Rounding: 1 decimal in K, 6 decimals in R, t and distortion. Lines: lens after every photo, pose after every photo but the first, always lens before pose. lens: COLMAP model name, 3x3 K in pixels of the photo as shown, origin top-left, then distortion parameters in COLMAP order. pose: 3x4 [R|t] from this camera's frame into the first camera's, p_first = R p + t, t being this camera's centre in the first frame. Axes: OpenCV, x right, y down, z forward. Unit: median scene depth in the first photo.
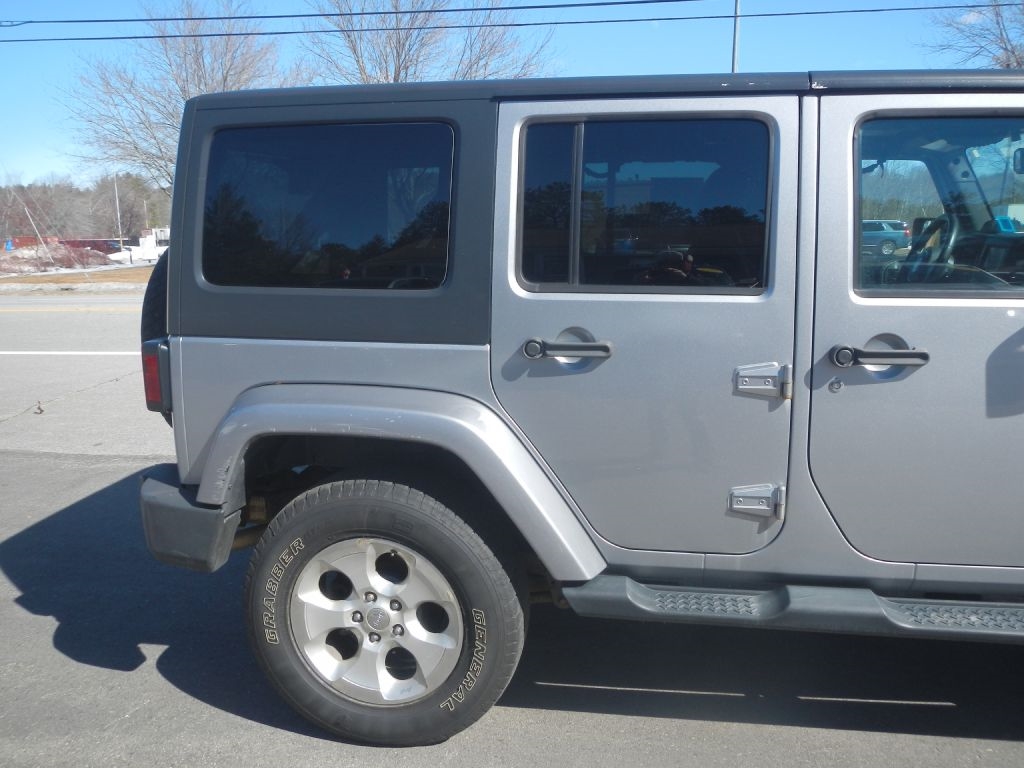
lens RADIAL K [[845.1, 0, 515.4], [0, 845.1, 386.4], [0, 0, 1]] dist [0.001128, 0.000951]
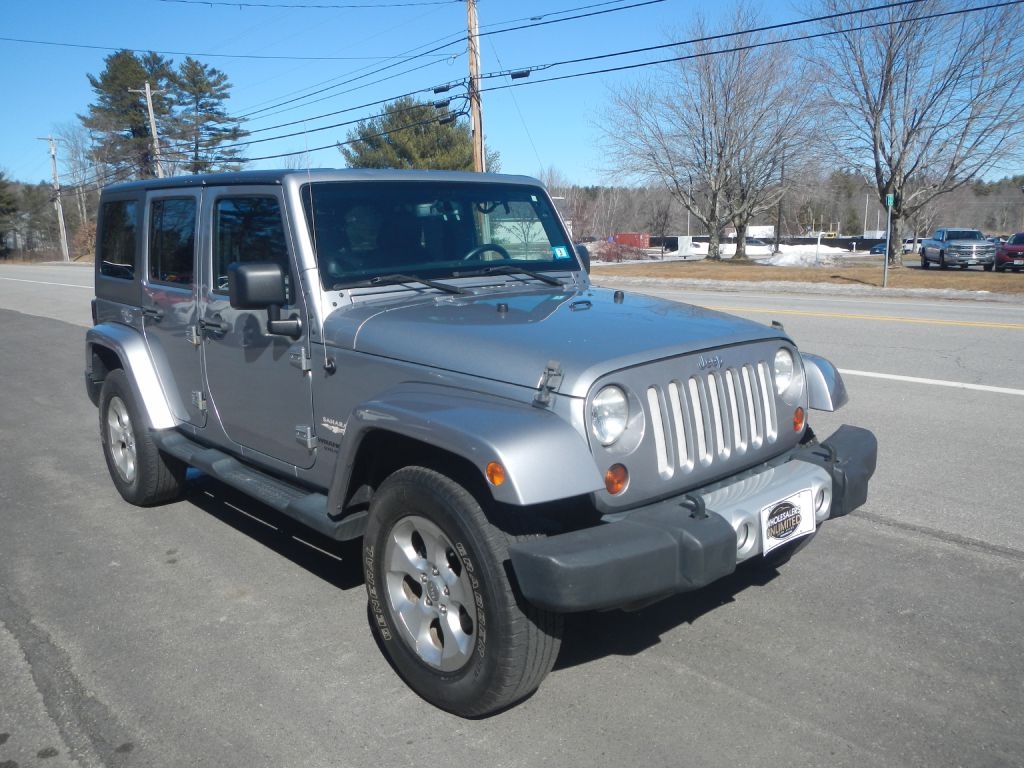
lens RADIAL K [[852.8, 0, 513.1], [0, 852.8, 379.4], [0, 0, 1]] dist [-0.015976, 0.000683]
pose [[0.780215, 0.115186, -0.614815, 1.865659], [-0.118832, 0.992294, 0.035106, -0.054895], [0.614121, 0.045670, 0.787890, -0.060680]]
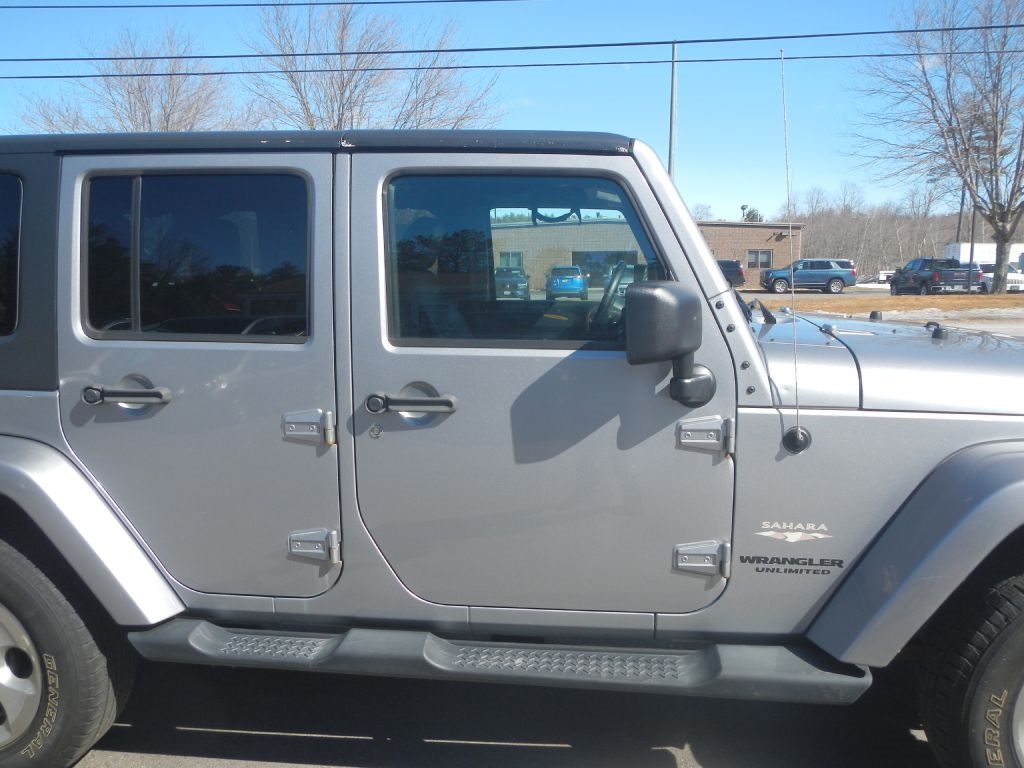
lens RADIAL K [[846.1, 0, 512.0], [0, 846.1, 384.0], [0, 0, 1]] dist [-0.001852, -0.006776]
pose [[0.999626, 0.000336, 0.027358, 0.463226], [0.000885, 0.999005, -0.044599, -0.011532], [-0.027346, 0.044607, 0.998630, -0.029287]]
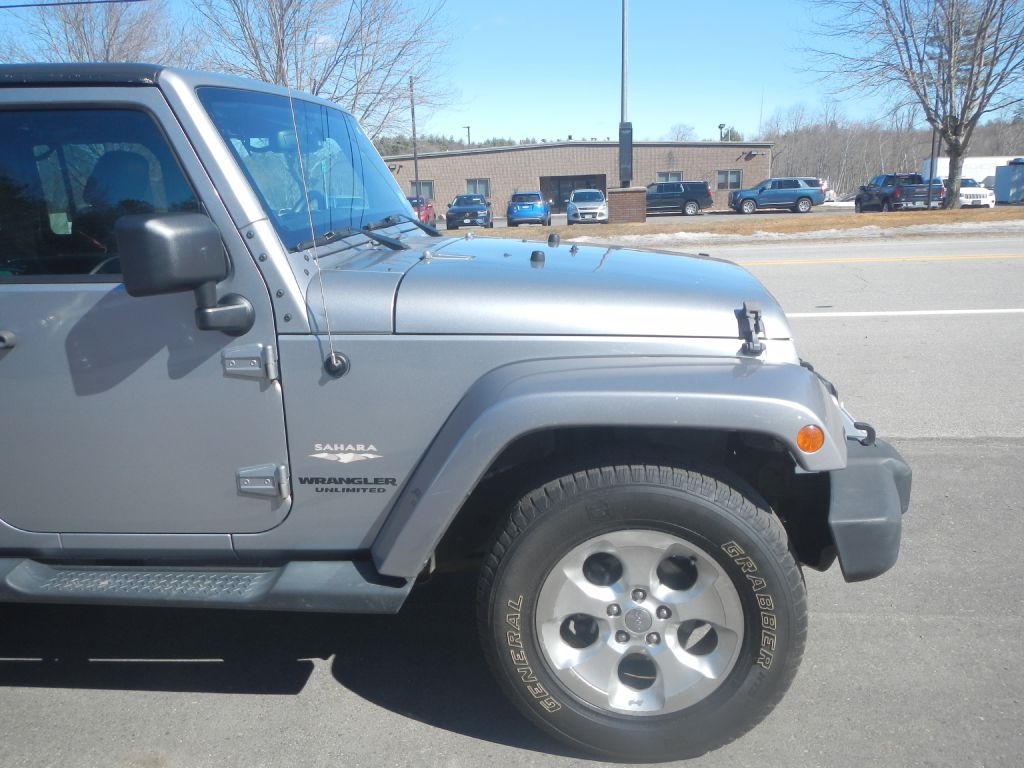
lens RADIAL K [[846.1, 0, 512.0], [0, 846.1, 384.0], [0, 0, 1]] dist [-0.001852, -0.006776]
pose [[0.998718, -0.031562, 0.039570, 0.935621], [0.030010, 0.998780, 0.039215, -0.001752], [-0.040760, -0.037977, 0.998447, -0.070857]]
